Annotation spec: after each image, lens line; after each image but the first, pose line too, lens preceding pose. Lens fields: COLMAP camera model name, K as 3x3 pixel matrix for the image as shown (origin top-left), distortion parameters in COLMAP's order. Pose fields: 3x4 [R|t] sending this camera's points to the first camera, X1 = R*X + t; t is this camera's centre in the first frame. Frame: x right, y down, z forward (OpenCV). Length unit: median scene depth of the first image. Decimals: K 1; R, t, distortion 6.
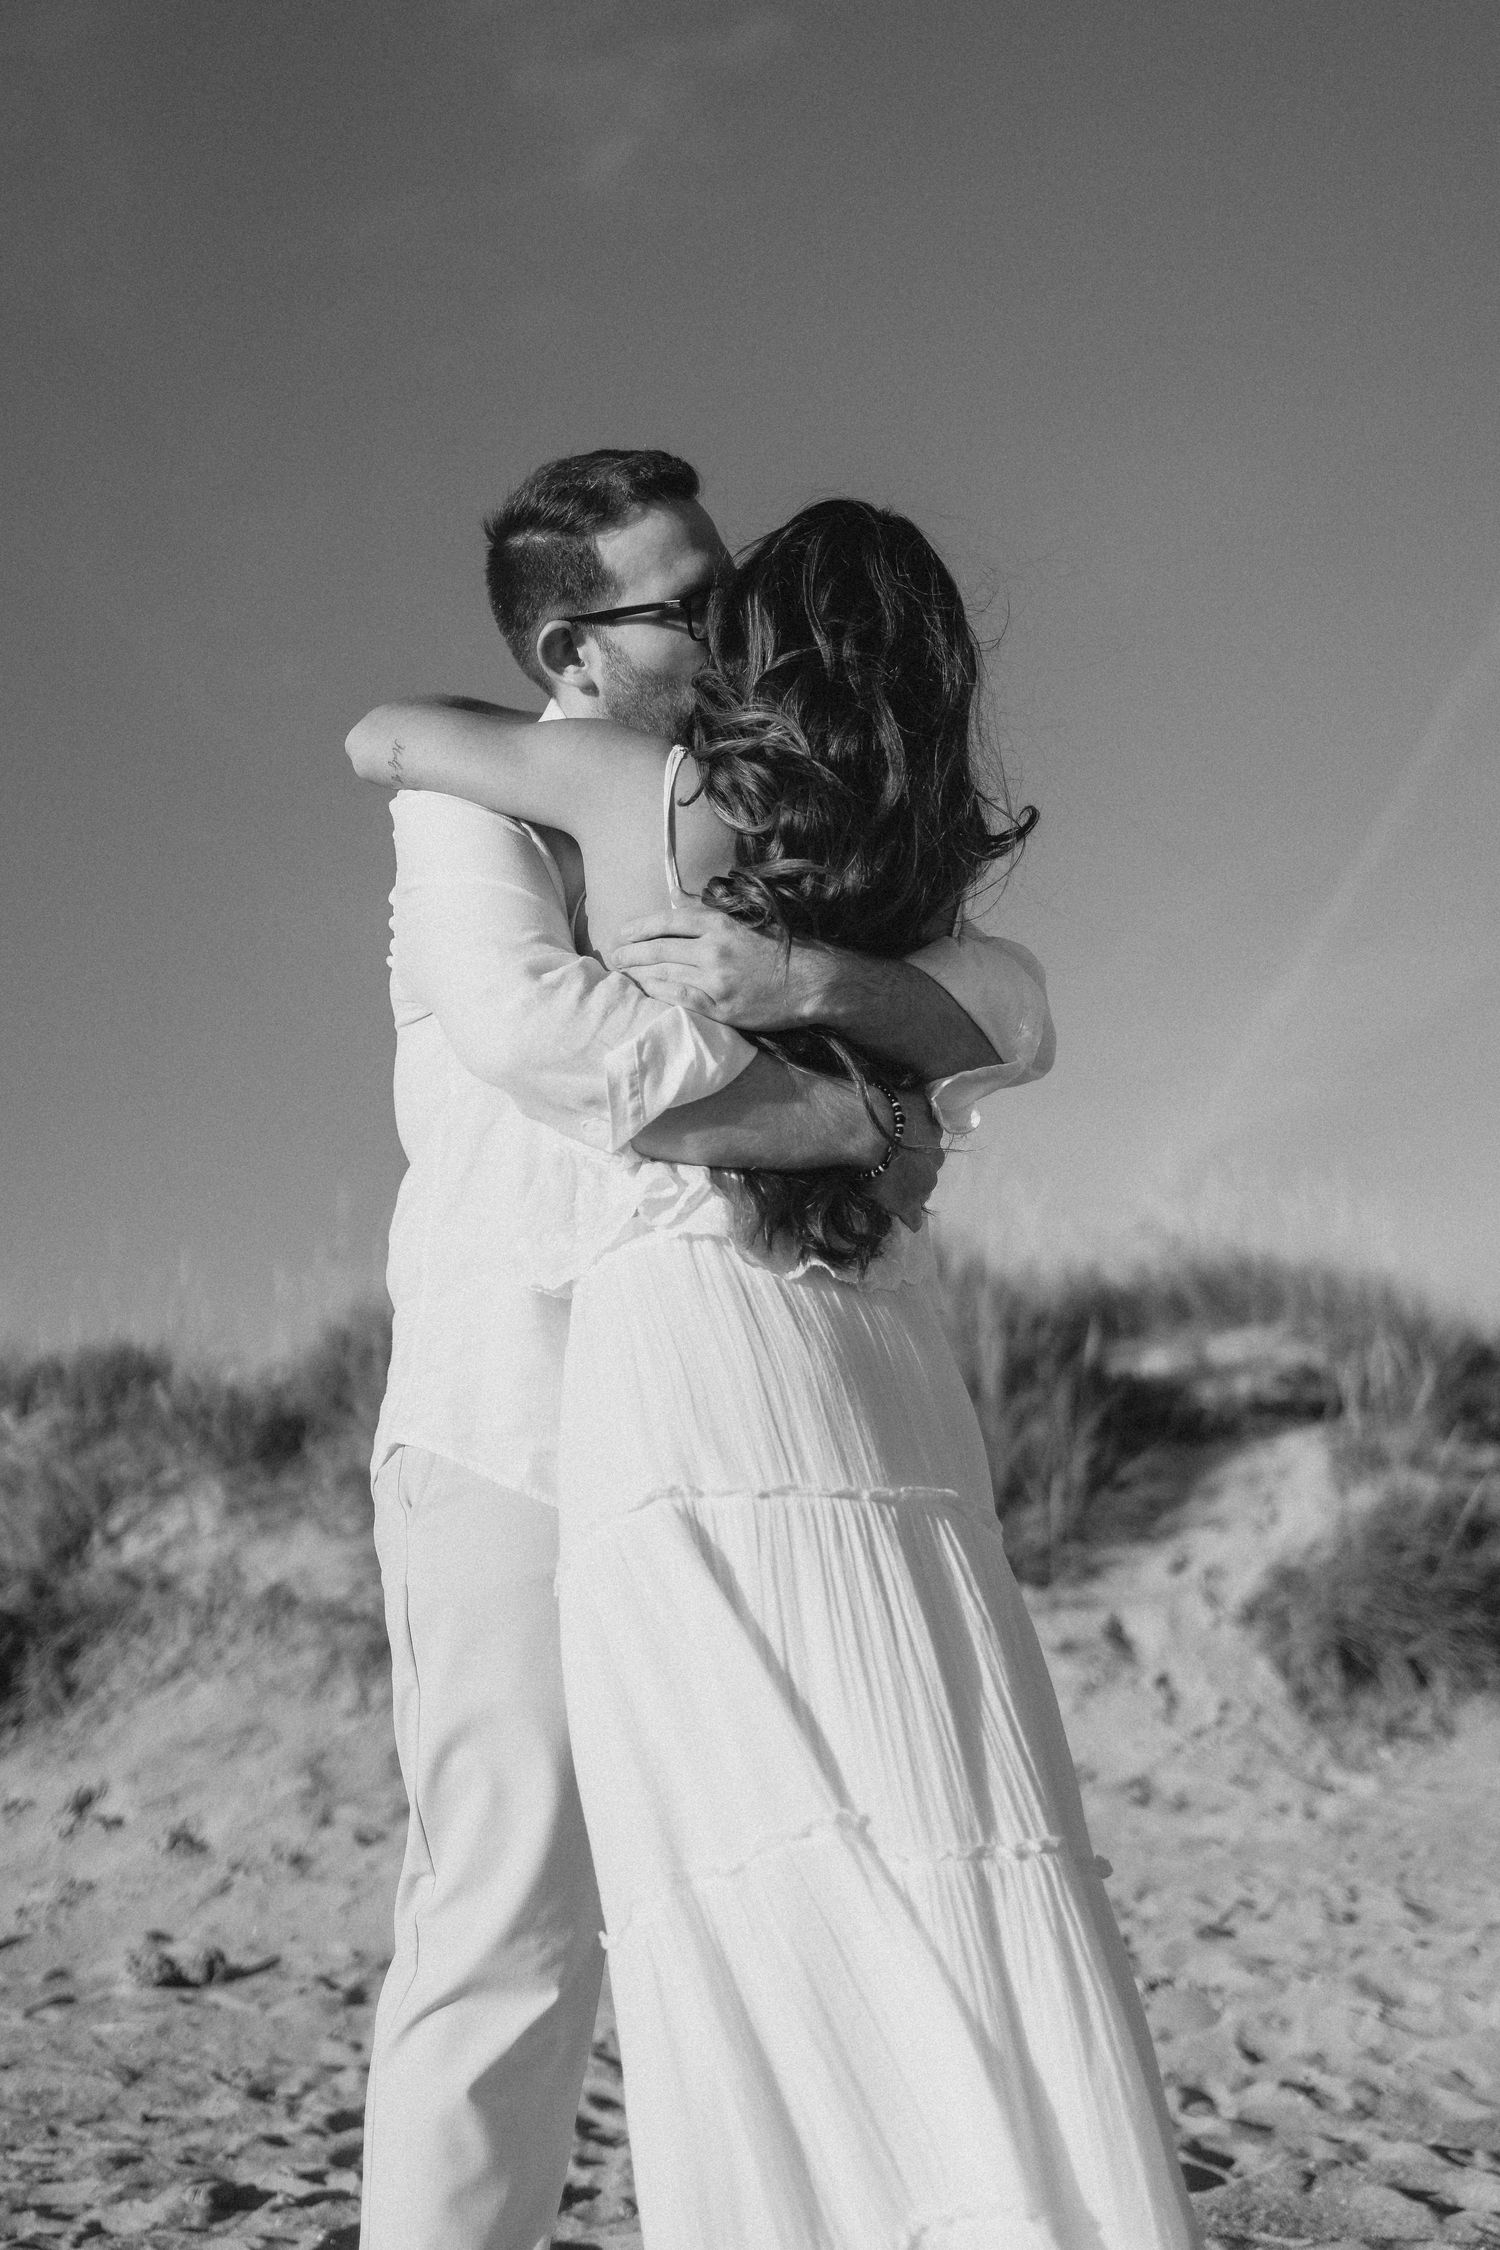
lens RADIAL K [[2305.1, 0, 750.0], [0, 2305.1, 1125.0], [0, 0, 1]] dist [-0.028651, 0.029058]
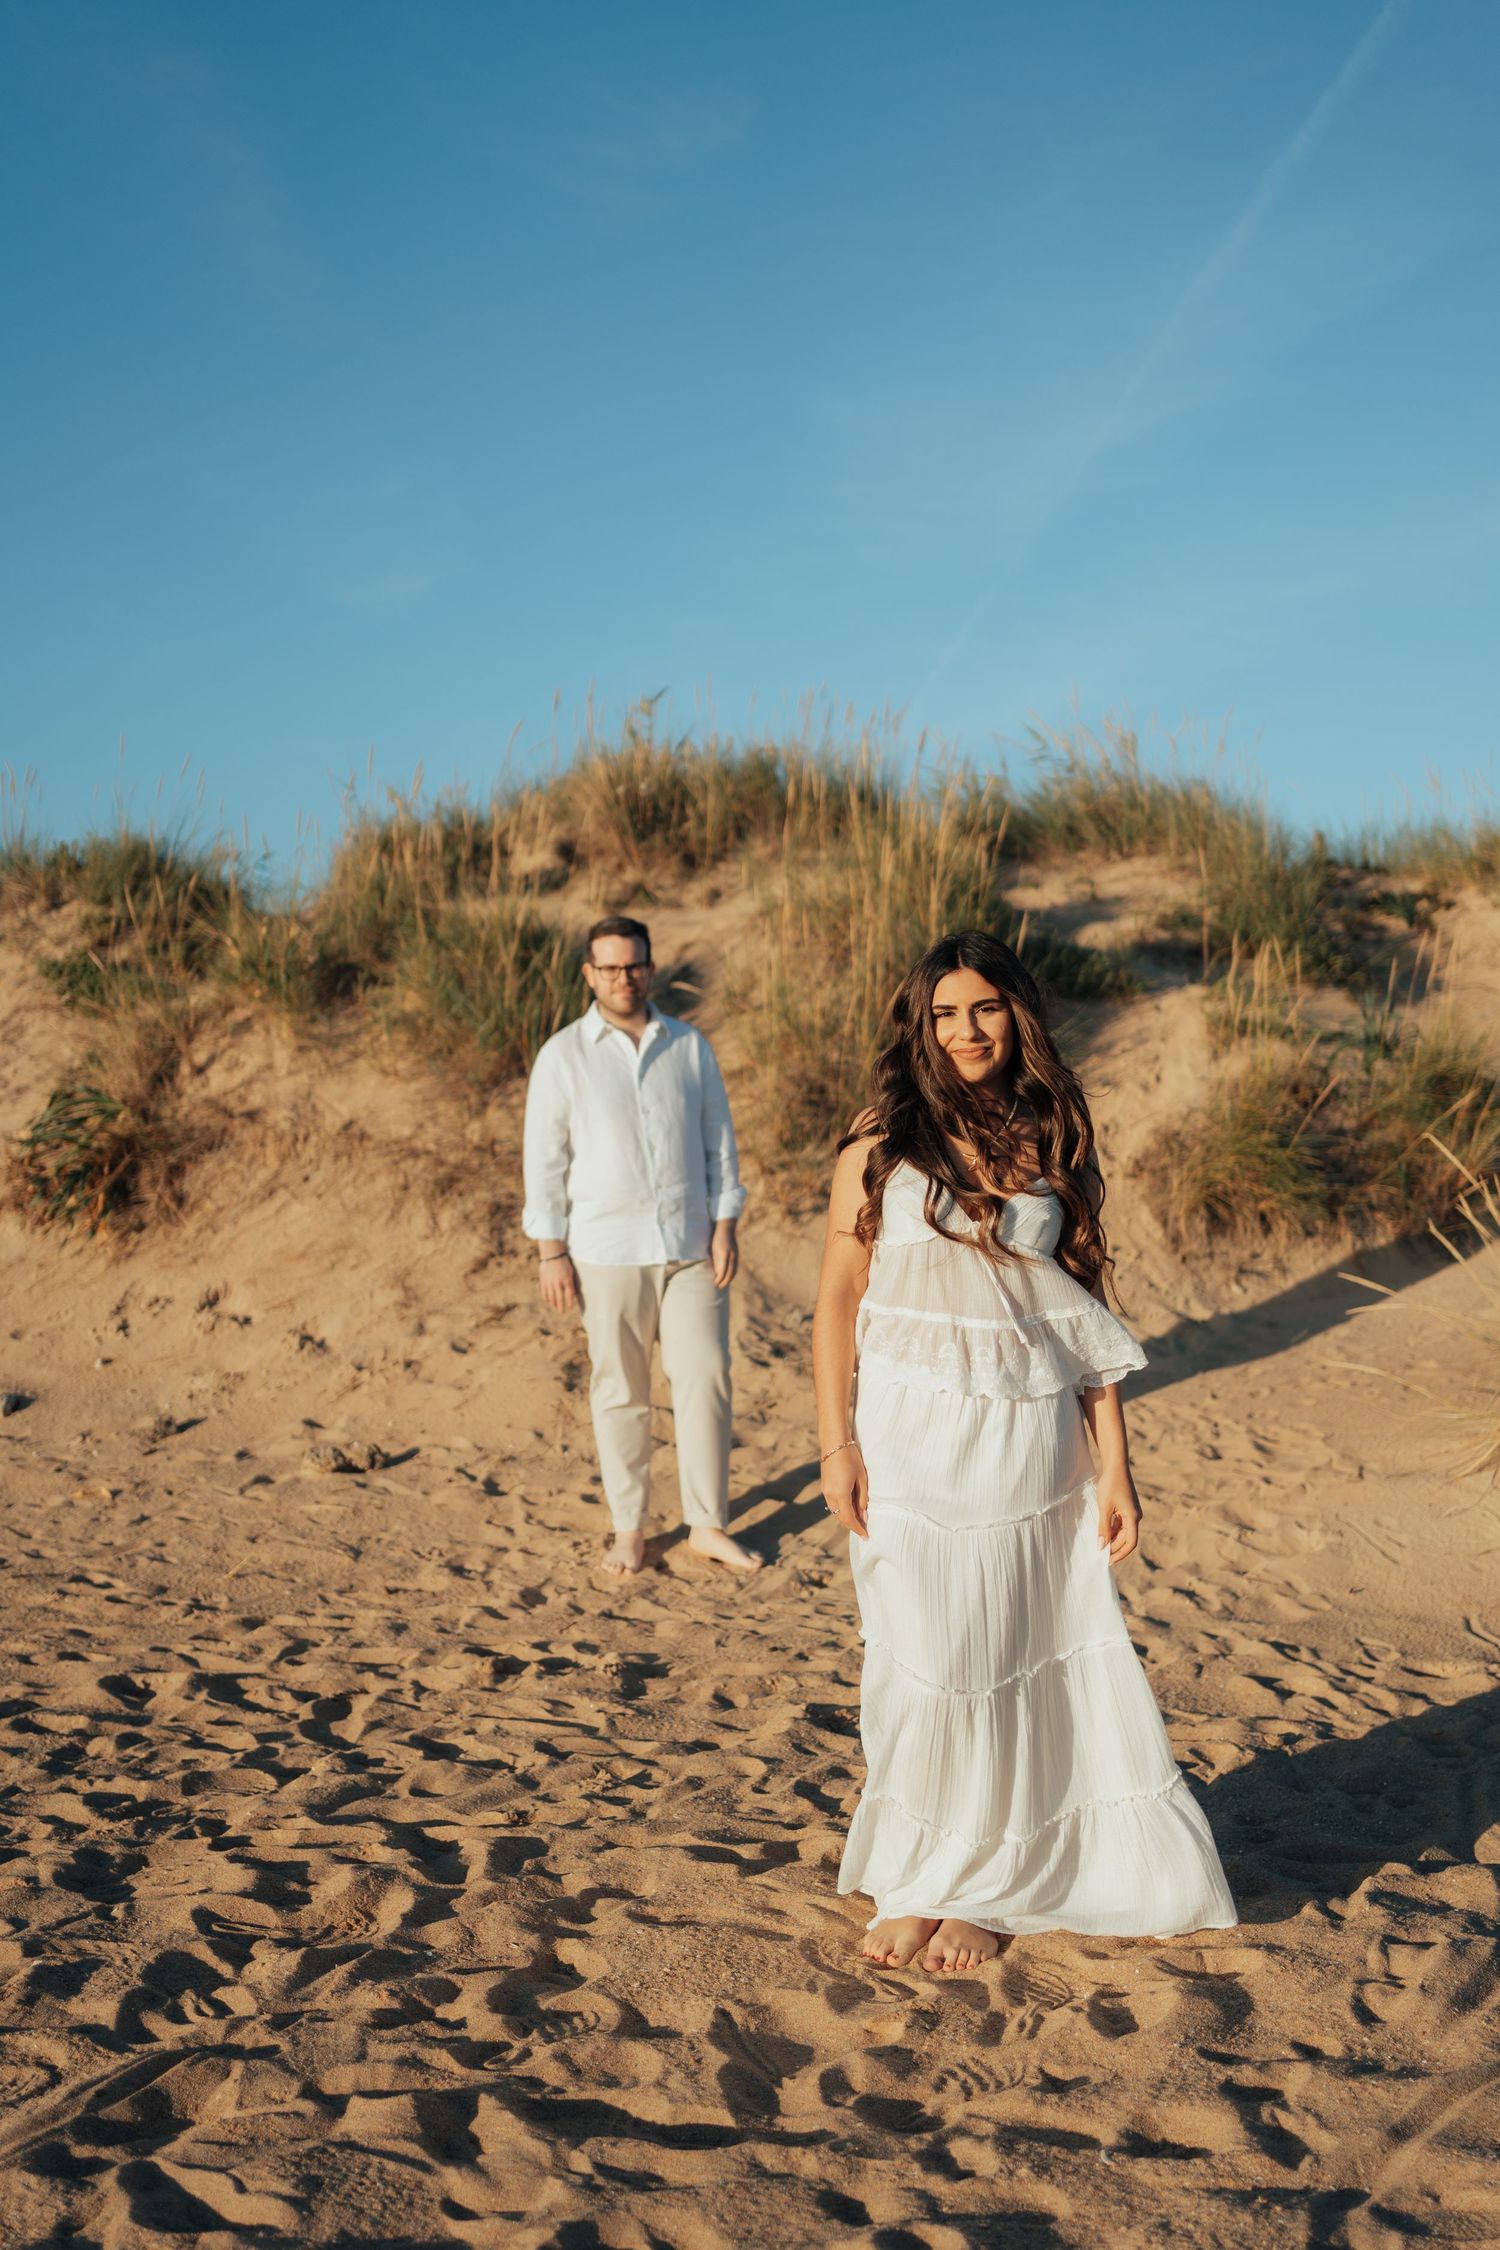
lens RADIAL K [[2305.1, 0, 750.0], [0, 2305.1, 1125.0], [0, 0, 1]] dist [-0.028651, 0.029058]
pose [[0.996494, 0.029382, 0.078331, -0.100422], [-0.050202, 0.958995, 0.278943, -0.163879], [-0.066923, -0.281898, 0.957108, -0.196920]]
